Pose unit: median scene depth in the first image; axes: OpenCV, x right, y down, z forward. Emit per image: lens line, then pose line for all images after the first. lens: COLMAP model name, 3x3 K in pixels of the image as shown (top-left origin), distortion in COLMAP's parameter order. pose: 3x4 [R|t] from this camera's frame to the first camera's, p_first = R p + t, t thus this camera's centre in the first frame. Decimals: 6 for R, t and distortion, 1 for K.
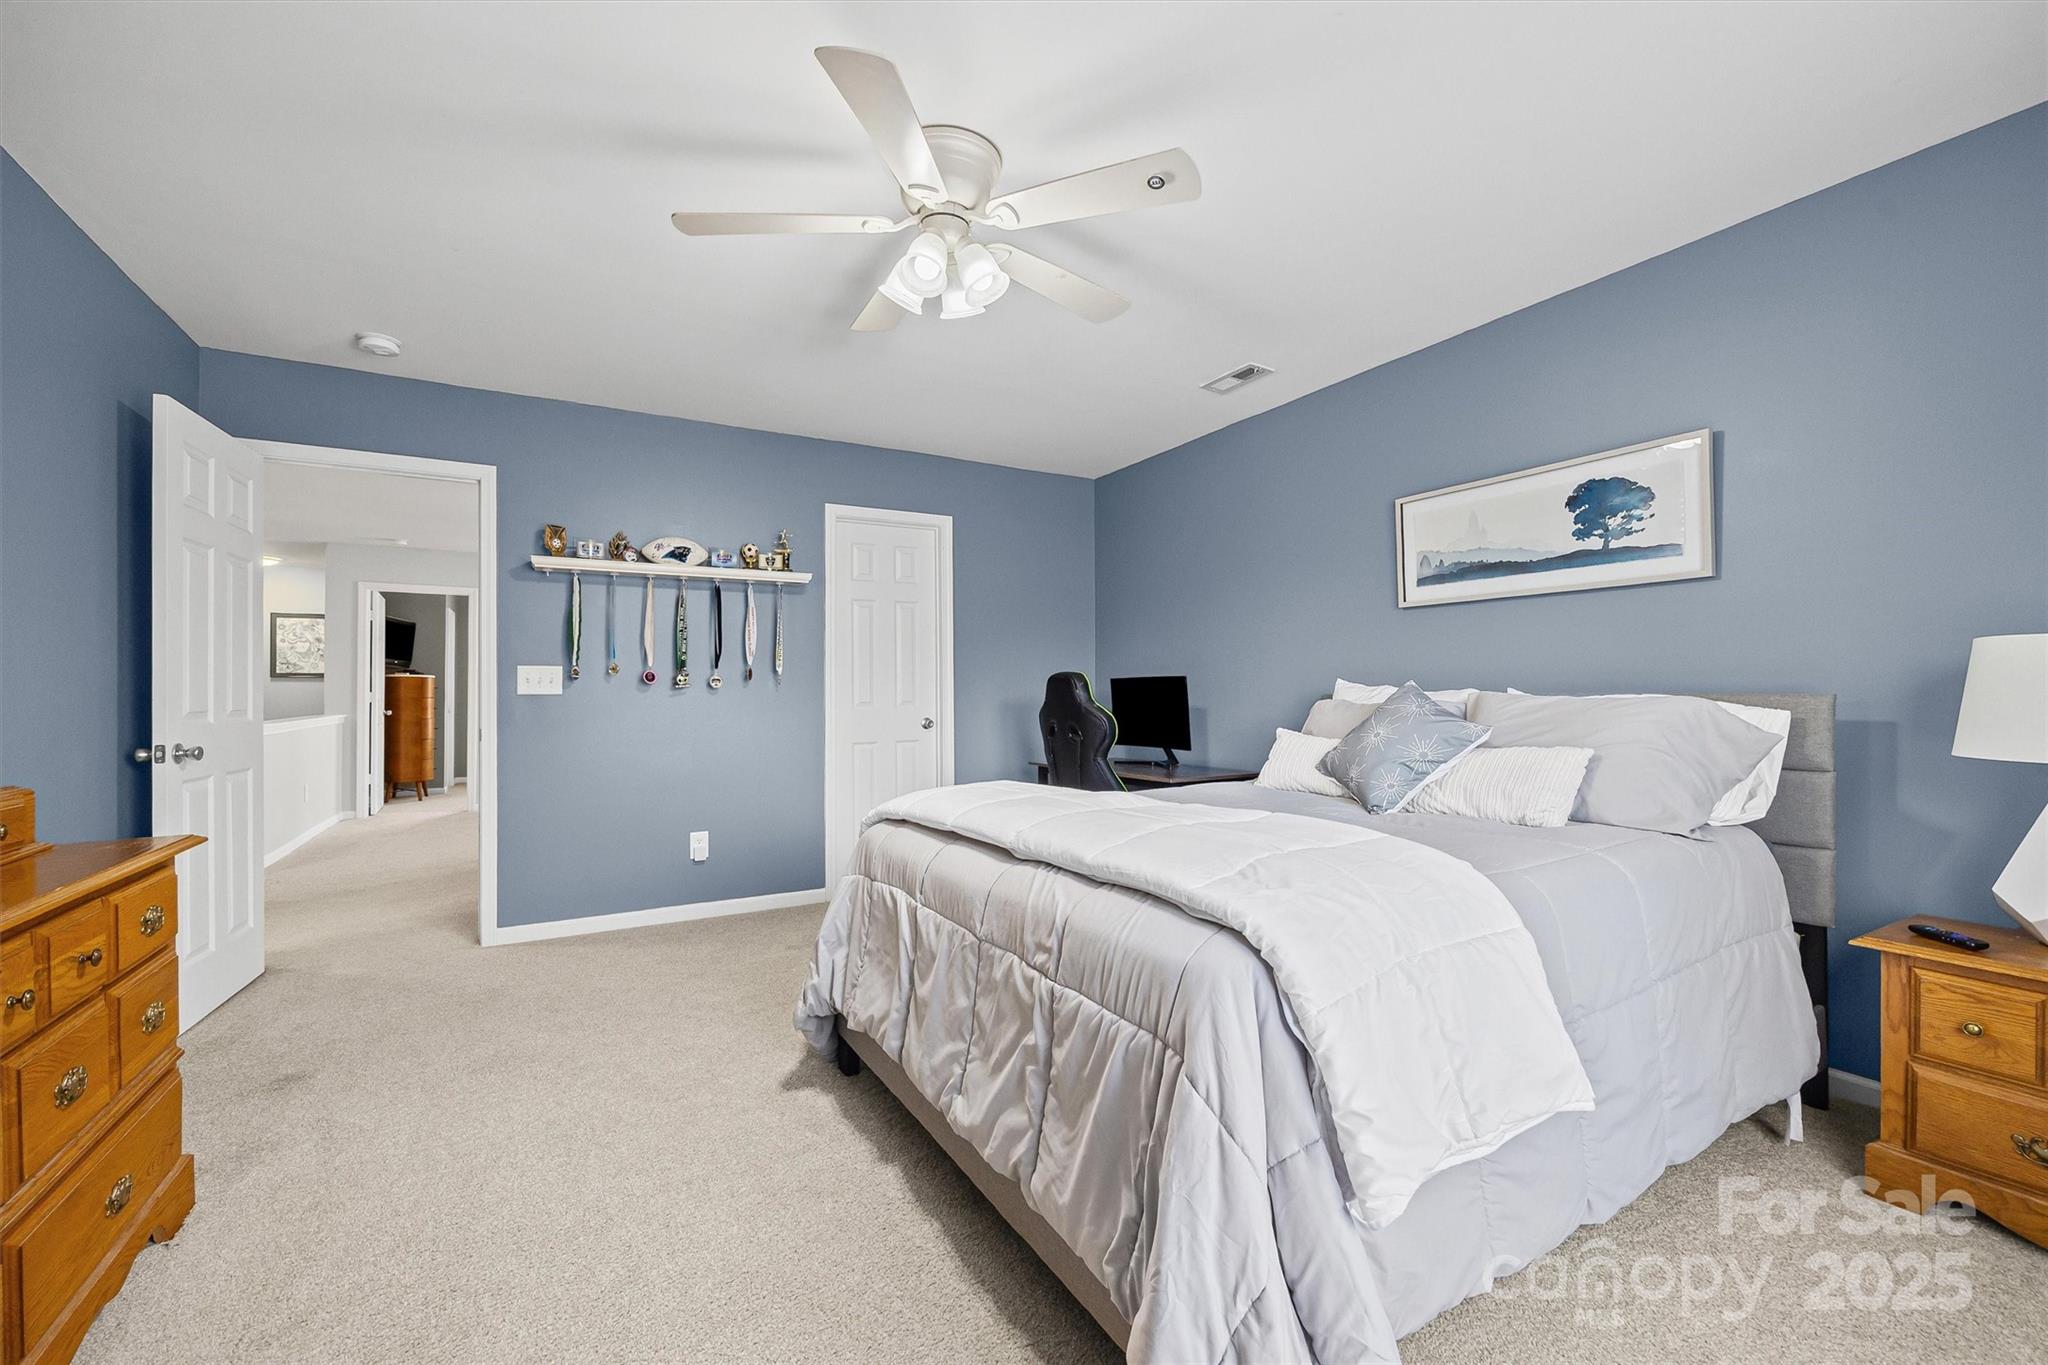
lens RADIAL K [[834.0, 0, 1024.0], [0, 834.0, 682.5], [0, 0, 1]] dist [0.001695, 0.000315]
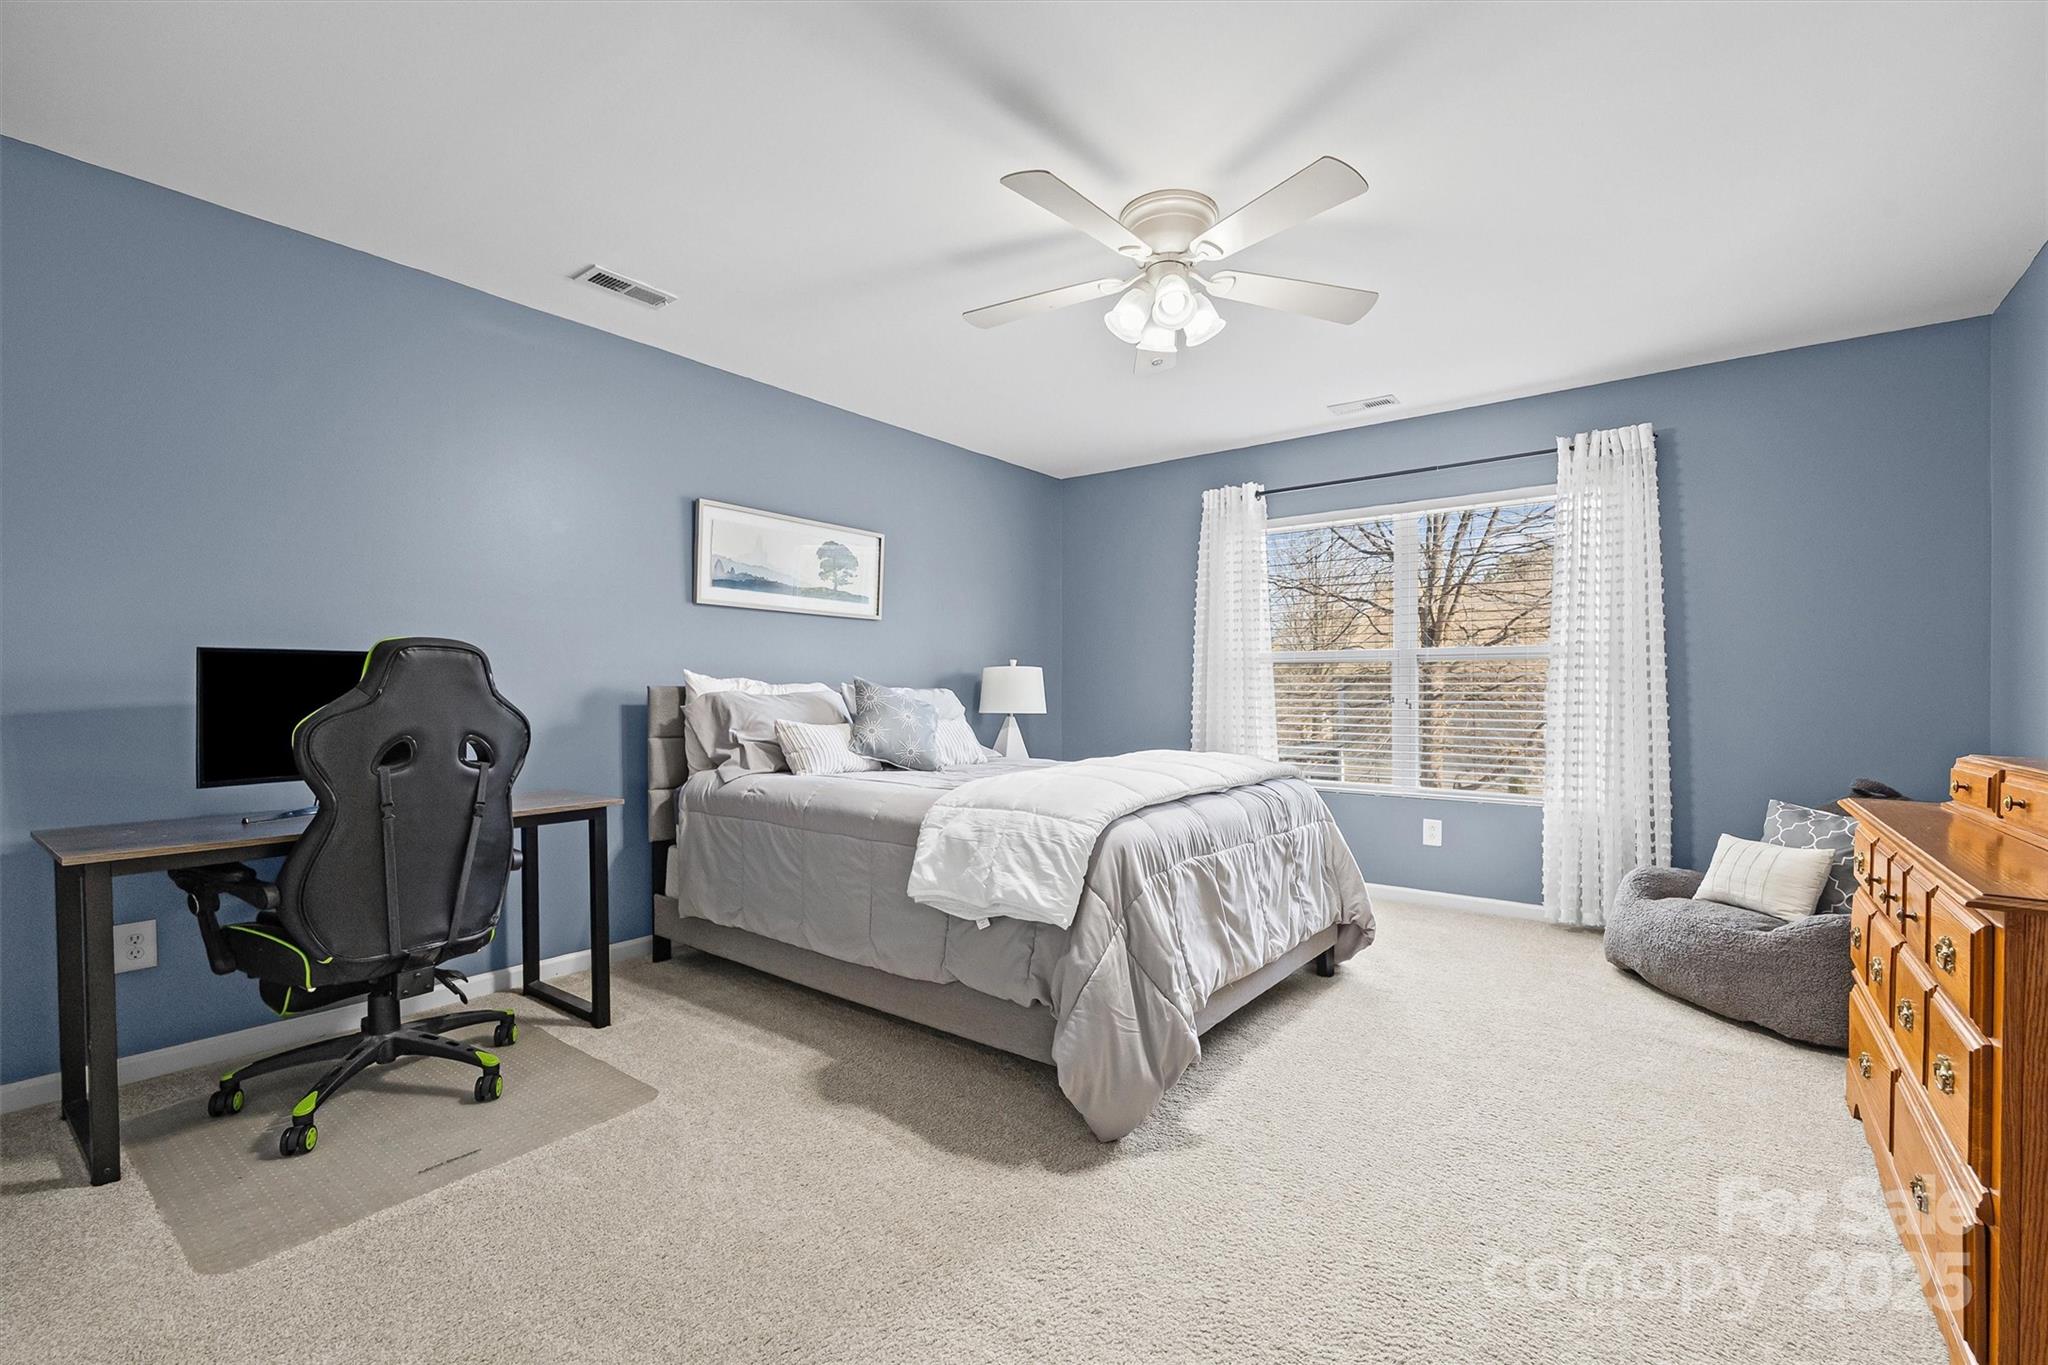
lens RADIAL K [[834.0, 0, 1024.0], [0, 834.0, 682.5], [0, 0, 1]] dist [0.001695, 0.000315]
pose [[-0.362057, 0.009202, 0.932110, -0.834240], [-0.013713, 0.999790, -0.015197, 0.026915], [-0.932055, -0.018284, -0.361855, 1.212816]]
